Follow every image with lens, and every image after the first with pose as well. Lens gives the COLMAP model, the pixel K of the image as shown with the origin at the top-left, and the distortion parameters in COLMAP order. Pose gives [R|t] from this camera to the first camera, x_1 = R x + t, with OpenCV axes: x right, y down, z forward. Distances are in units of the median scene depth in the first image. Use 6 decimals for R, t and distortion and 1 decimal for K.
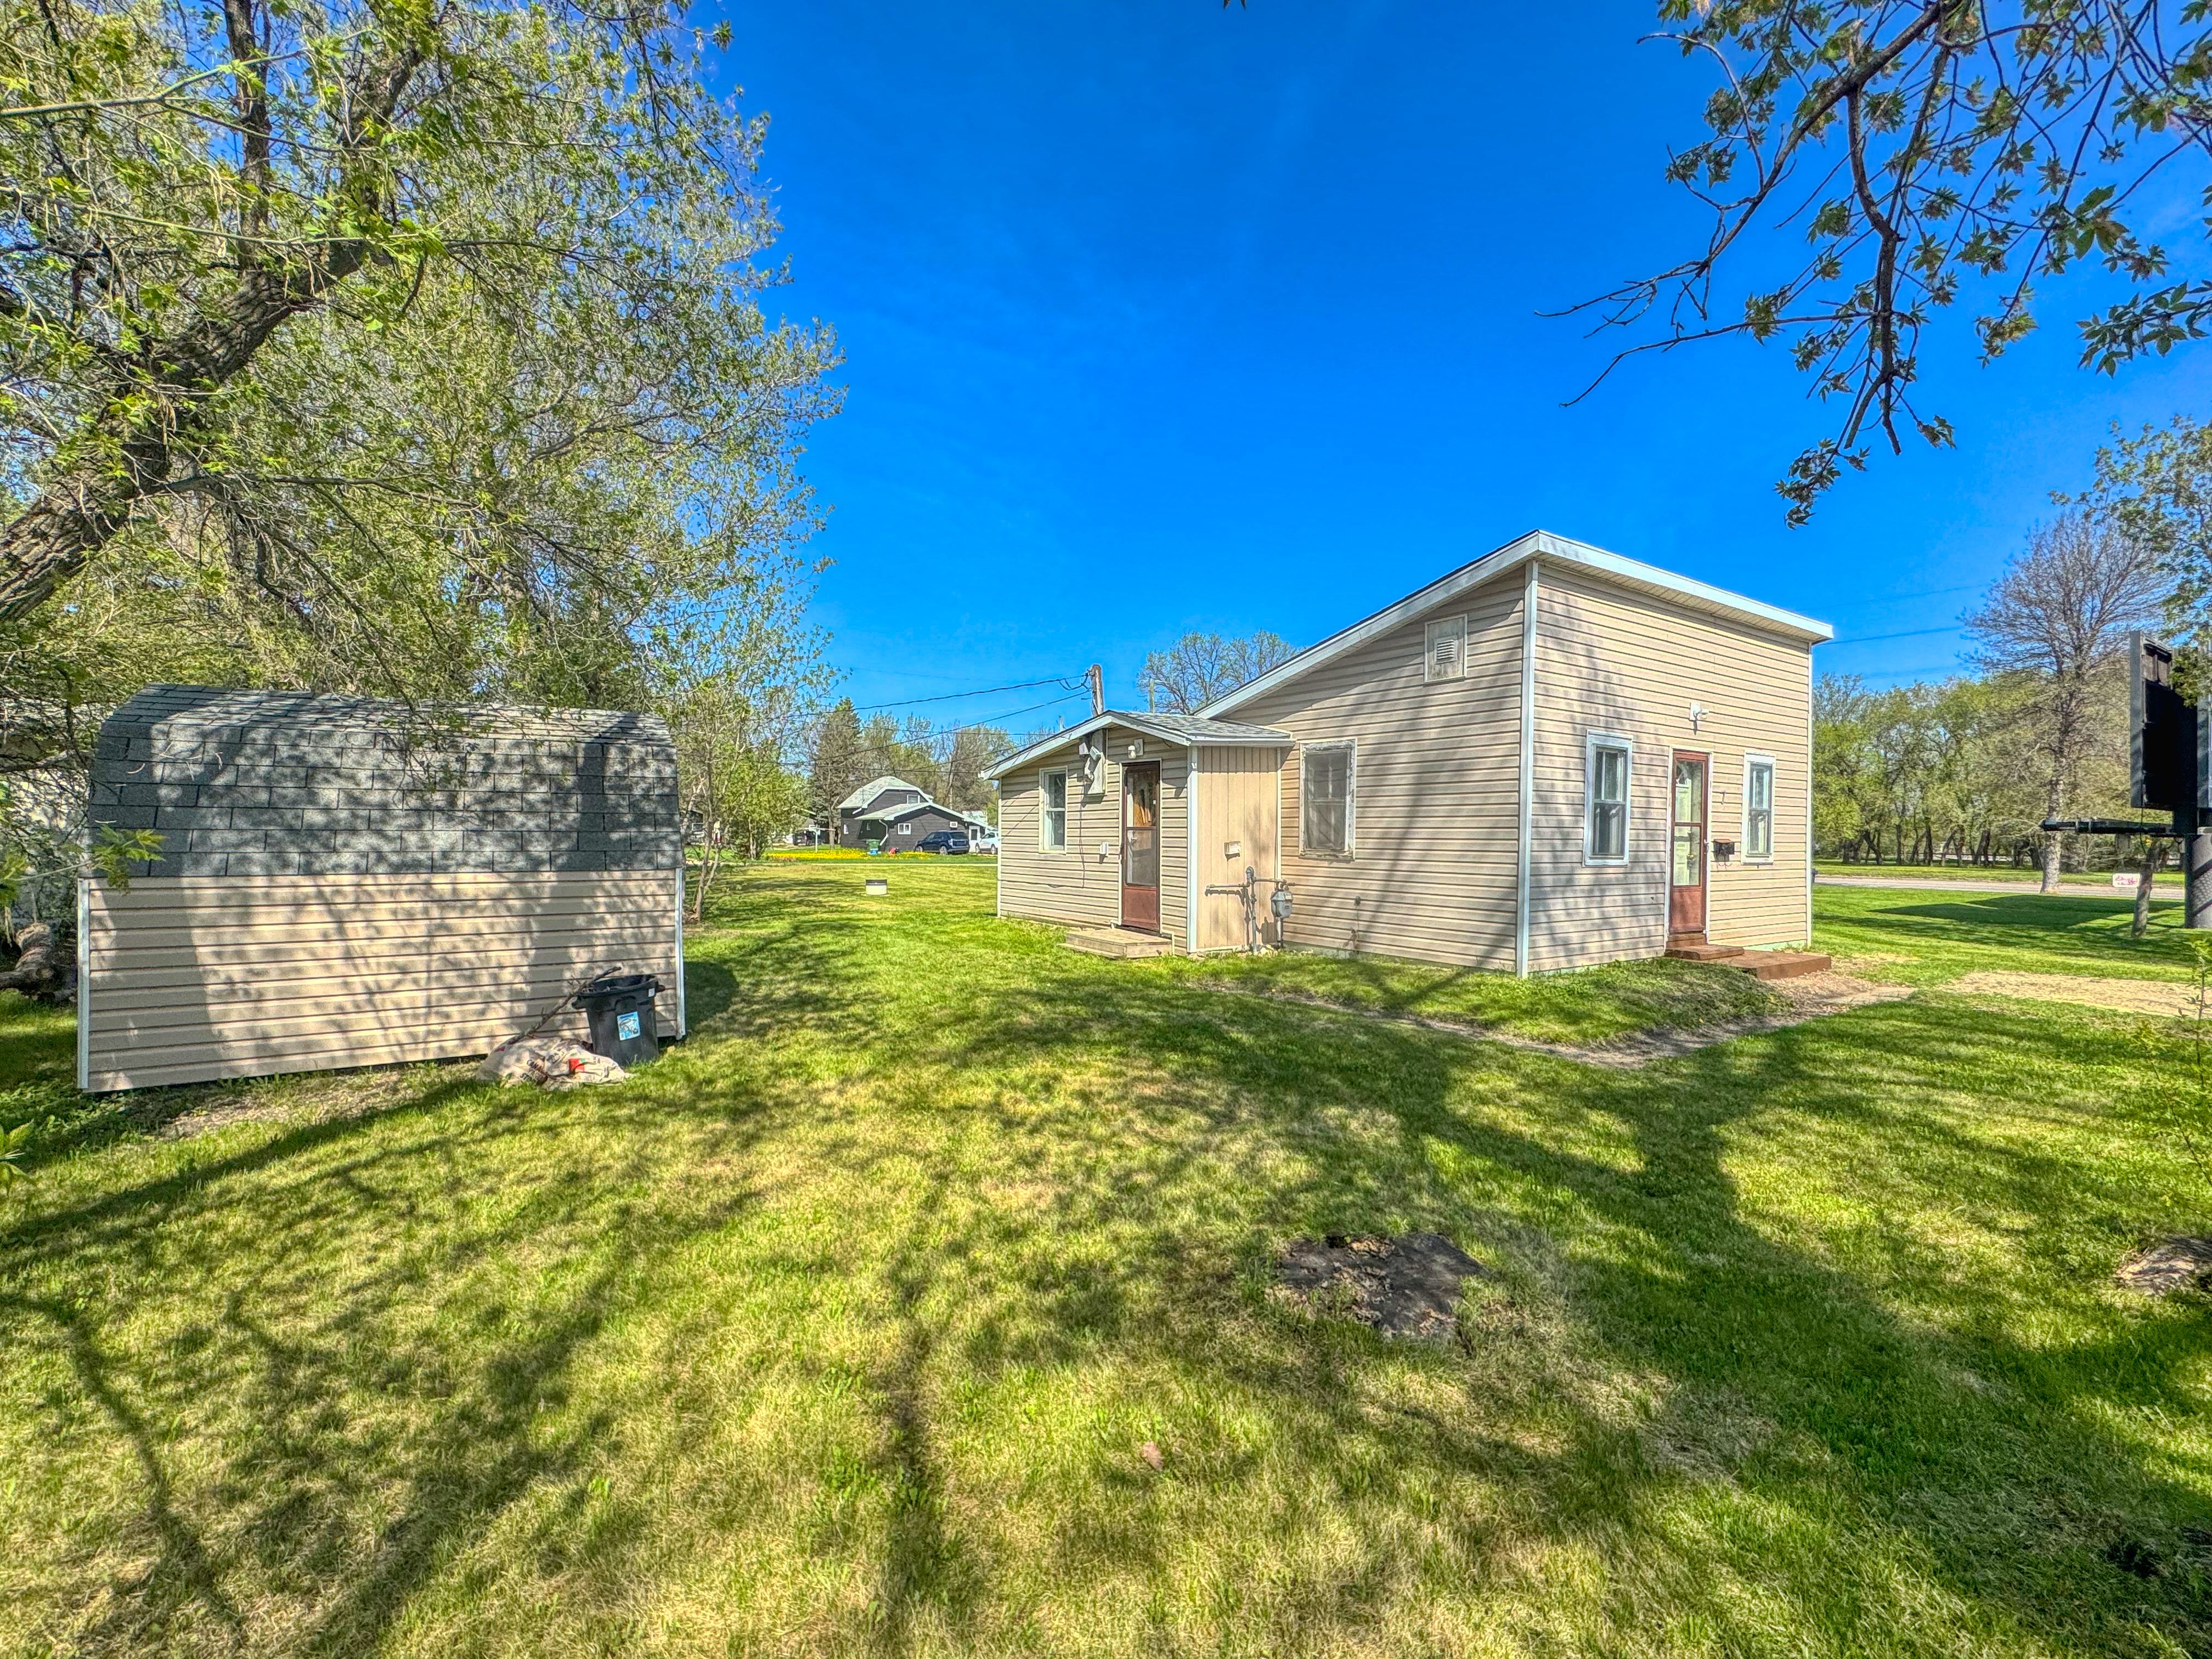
lens RADIAL K [[983.1, 0, 1105.6], [0, 983.1, 836.4], [0, 0, 1]] dist [0.000097, -0.000079]
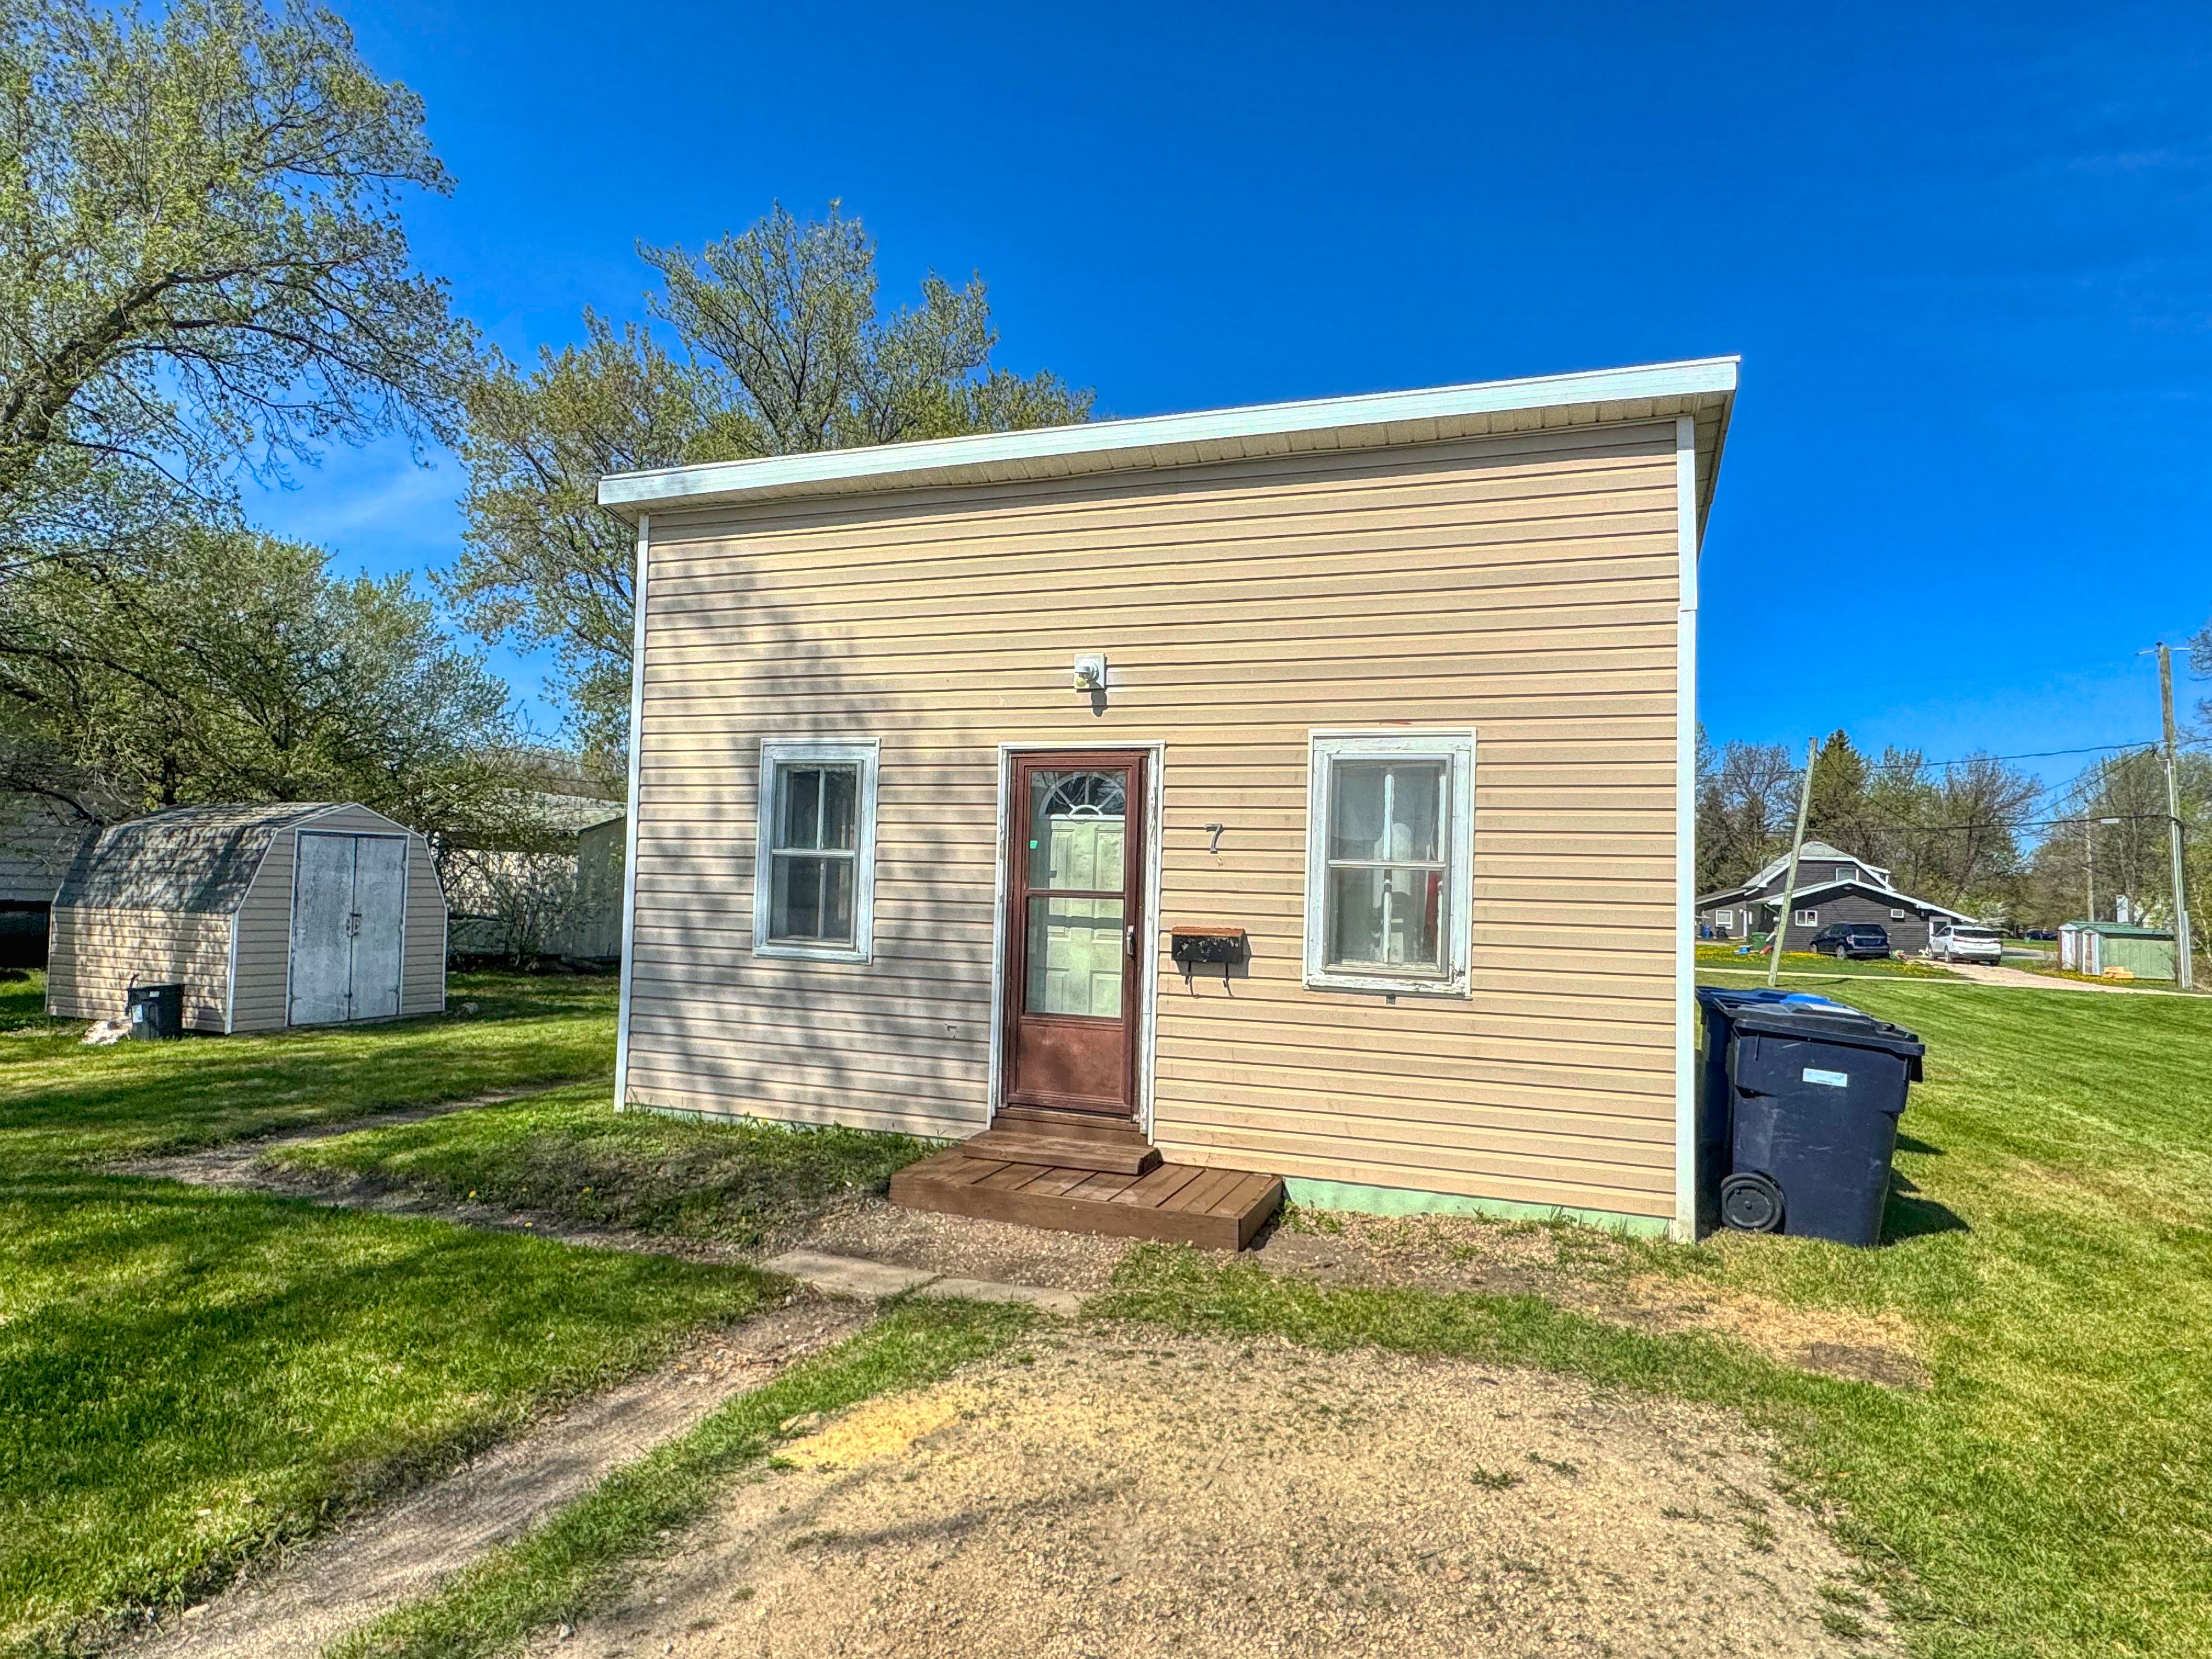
lens RADIAL K [[1218.9, 0, 1109.0], [0, 1218.9, 826.0], [0, 0, 1]] dist [0.021877, 0.000088]
pose [[0.577218, -0.038007, -0.815705, 1.255124], [-0.028128, 0.997398, -0.066377, -0.006545], [0.816106, 0.061259, 0.574647, 0.727304]]
